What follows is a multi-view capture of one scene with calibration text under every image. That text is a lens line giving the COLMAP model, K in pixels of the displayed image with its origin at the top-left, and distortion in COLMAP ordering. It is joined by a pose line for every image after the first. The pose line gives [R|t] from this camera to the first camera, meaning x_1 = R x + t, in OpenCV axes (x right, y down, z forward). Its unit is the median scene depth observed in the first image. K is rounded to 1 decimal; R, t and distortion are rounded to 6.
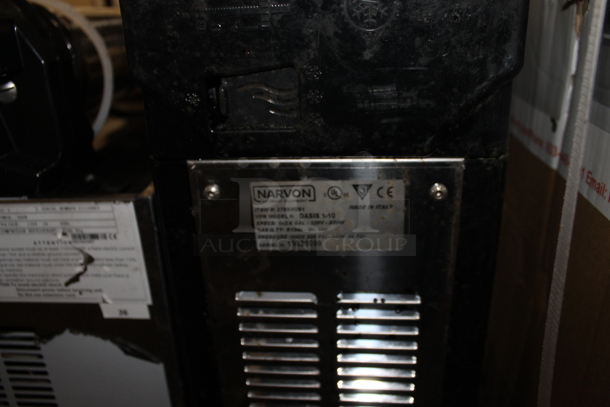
lens RADIAL K [[492.1, 0, 304.7], [0, 492.1, 202.9], [0, 0, 1]] dist [-0.139101, 0.086309]
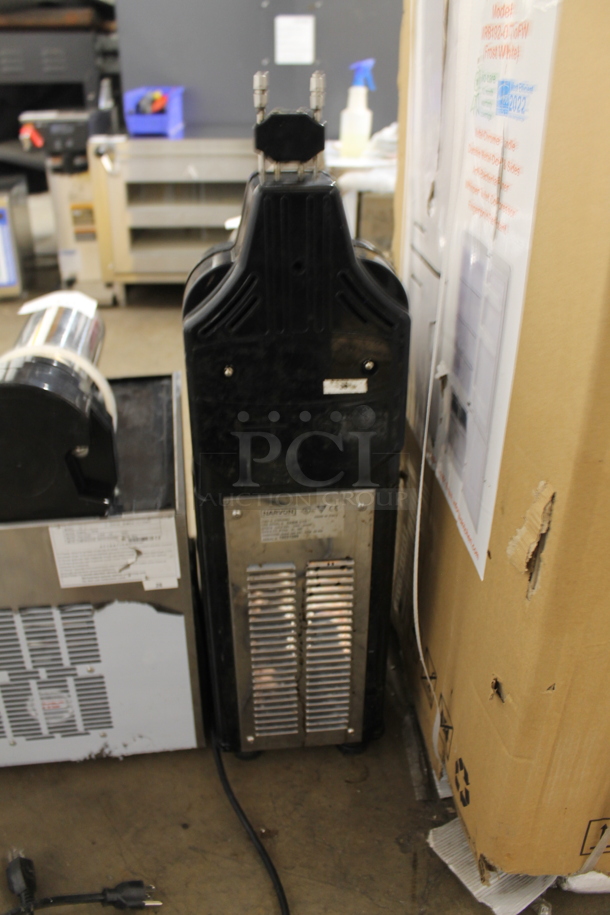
lens RADIAL K [[738.1, 0, 305.8], [0, 738.1, 456.6], [0, 0, 1]] dist [-0.139101, 0.086309]
pose [[0.977007, -0.066012, 0.202729, -0.381444], [0.042606, 0.992132, 0.117726, -0.427737], [-0.208905, -0.106382, 0.972132, -1.294087]]
